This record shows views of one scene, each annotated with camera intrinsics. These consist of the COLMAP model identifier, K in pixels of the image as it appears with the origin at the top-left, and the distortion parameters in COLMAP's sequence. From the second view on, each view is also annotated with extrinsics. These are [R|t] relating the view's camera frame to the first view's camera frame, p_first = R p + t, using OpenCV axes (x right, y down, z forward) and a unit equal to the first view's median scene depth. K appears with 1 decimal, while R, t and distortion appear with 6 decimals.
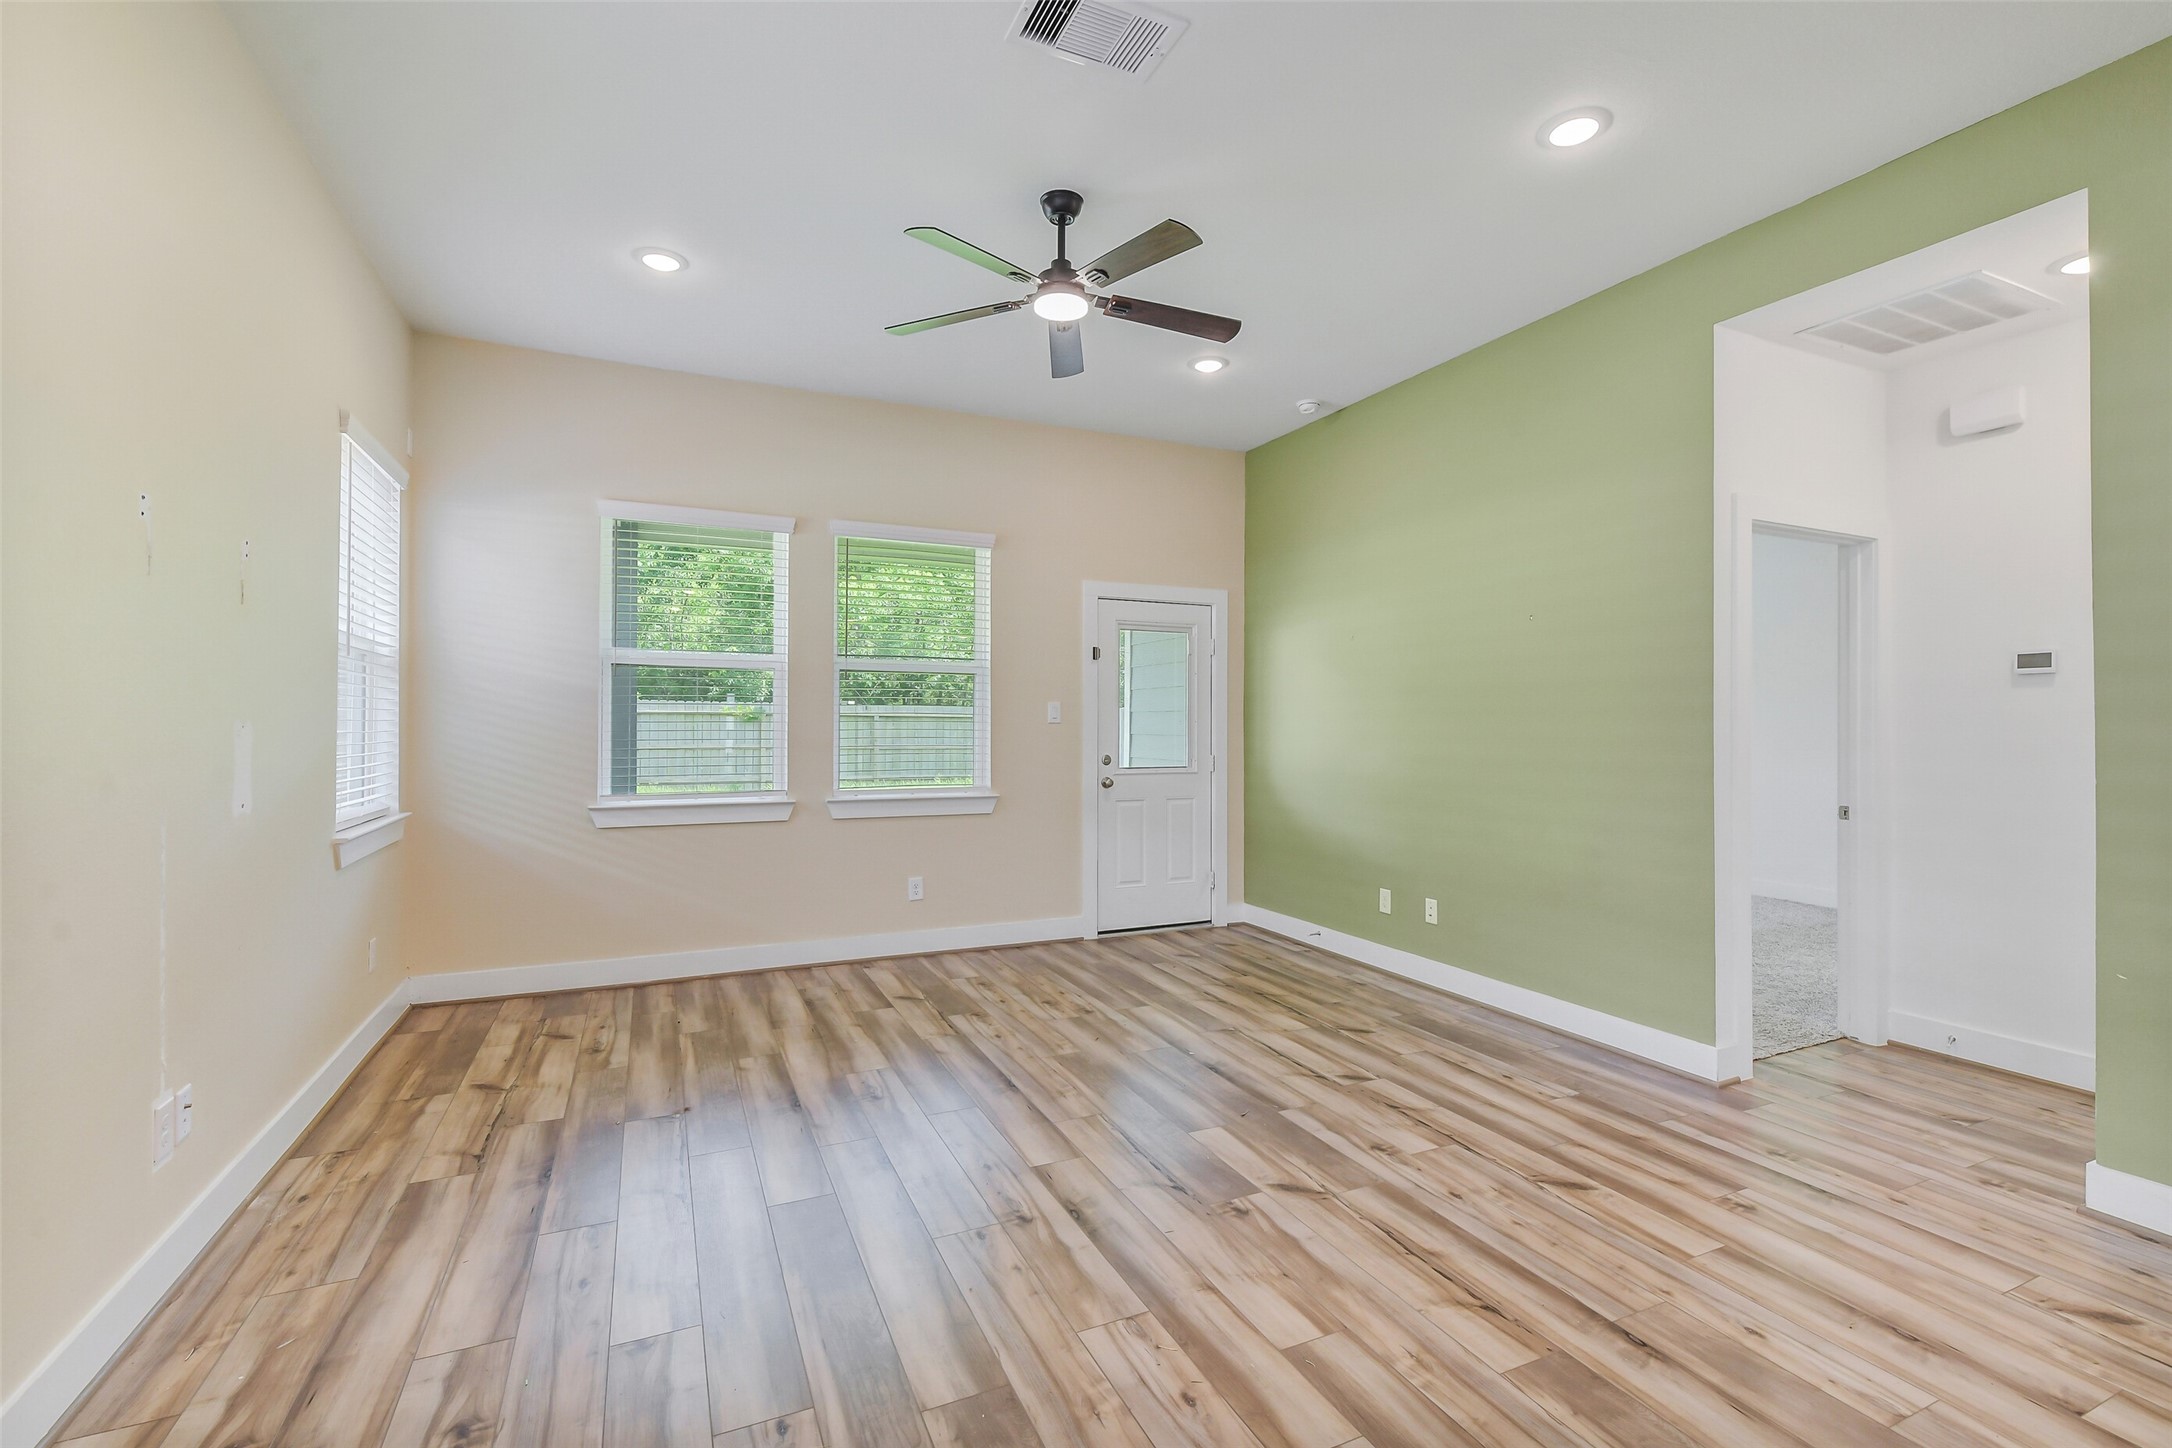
lens RADIAL K [[944.5, 0, 1081.5], [0, 944.5, 720.0], [0, 0, 1]] dist [-0.001355, 0.001295]
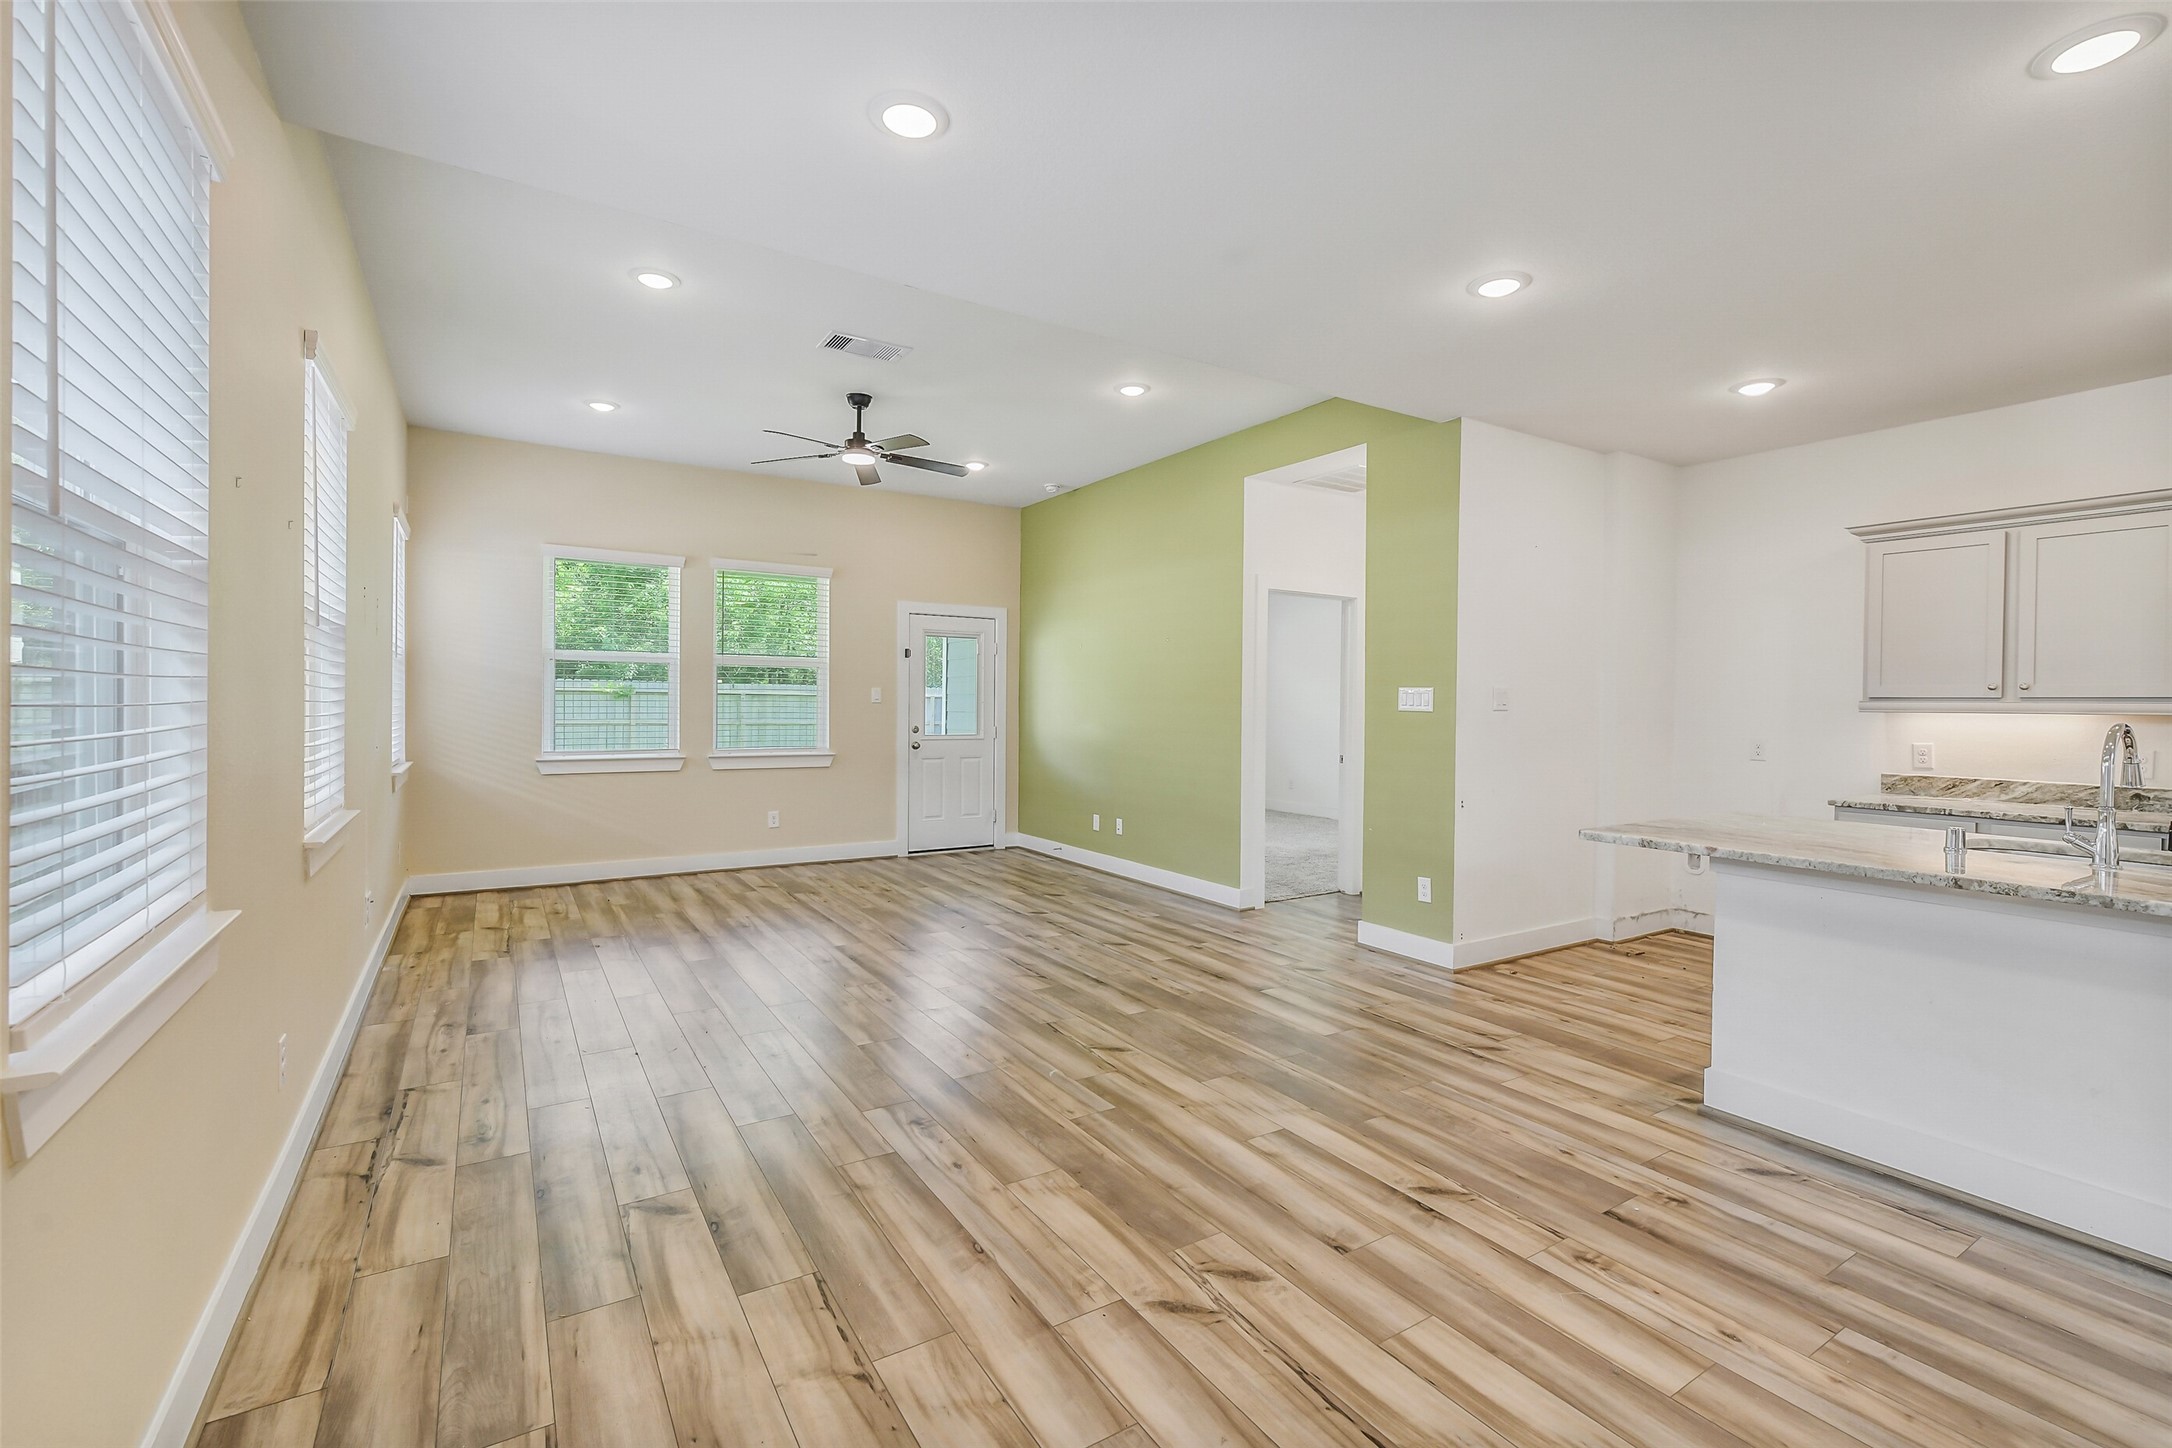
lens RADIAL K [[944.5, 0, 1083.3], [0, 944.5, 716.4], [0, 0, 1]] dist [-0.001355, 0.001295]
pose [[0.991132, 0.004909, 0.132790, 0.119366], [-0.007387, 0.999808, 0.018174, -0.005462], [-0.132675, -0.018994, 0.990978, -0.575106]]
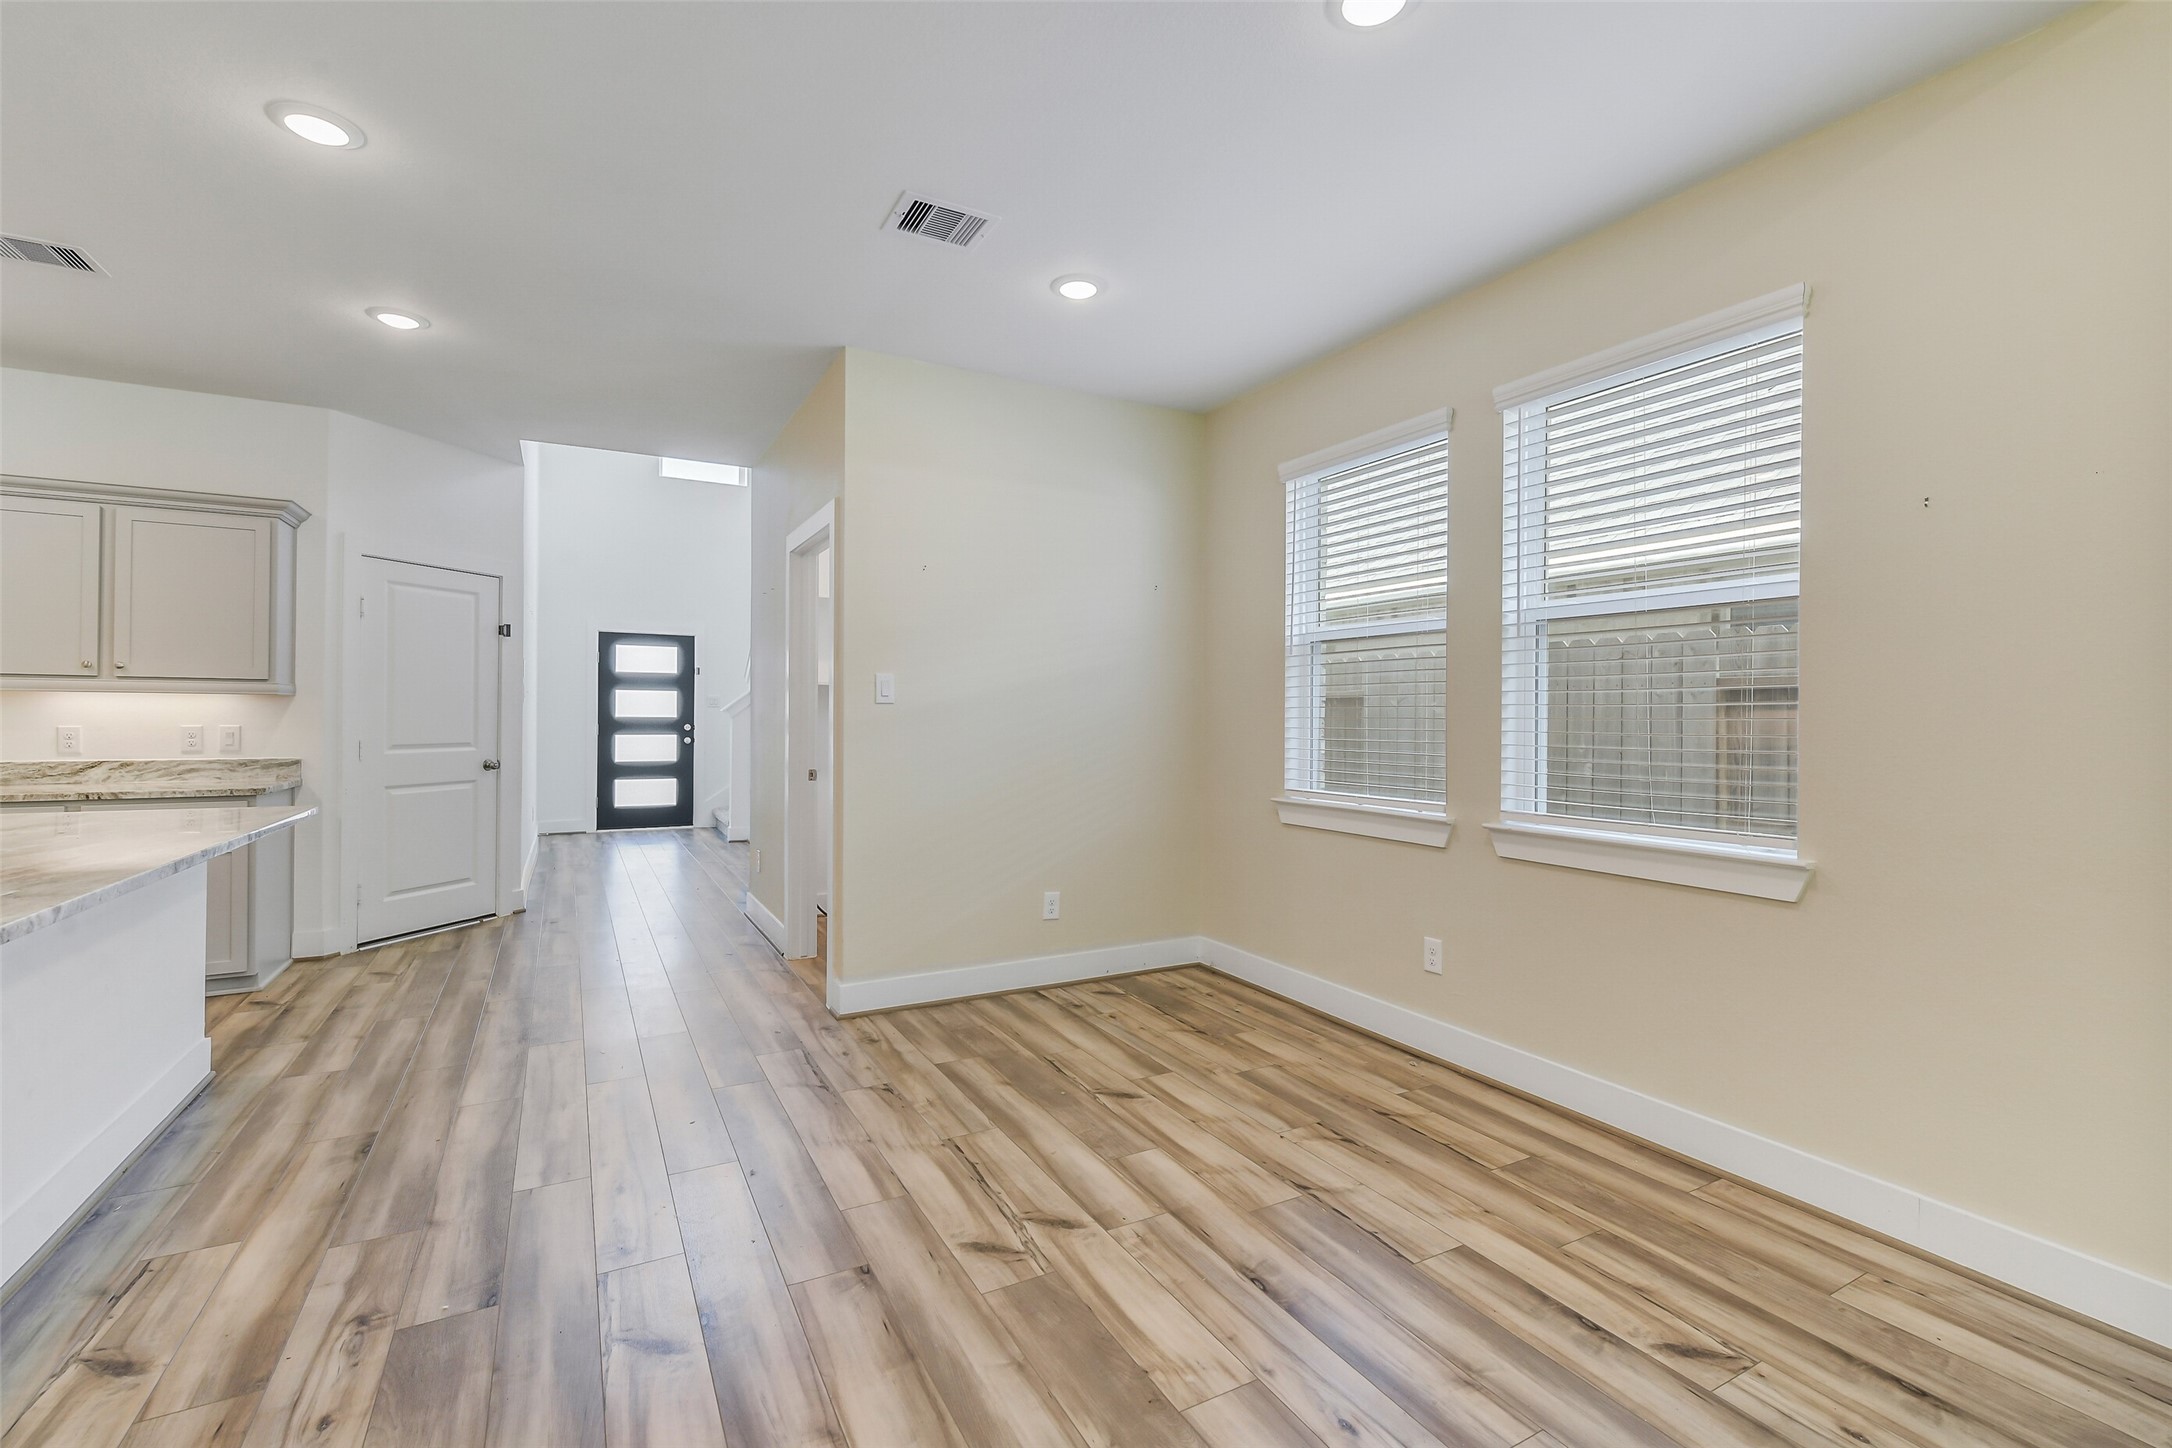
lens RADIAL K [[944.5, 0, 1080.9], [0, 944.5, 714.7], [0, 0, 1]] dist [-0.001355, 0.001295]
pose [[-0.997278, -0.012308, -0.072703, 0.262693], [-0.011929, 0.999913, -0.005650, 0.014679], [0.072766, -0.004767, -0.997338, 0.433615]]
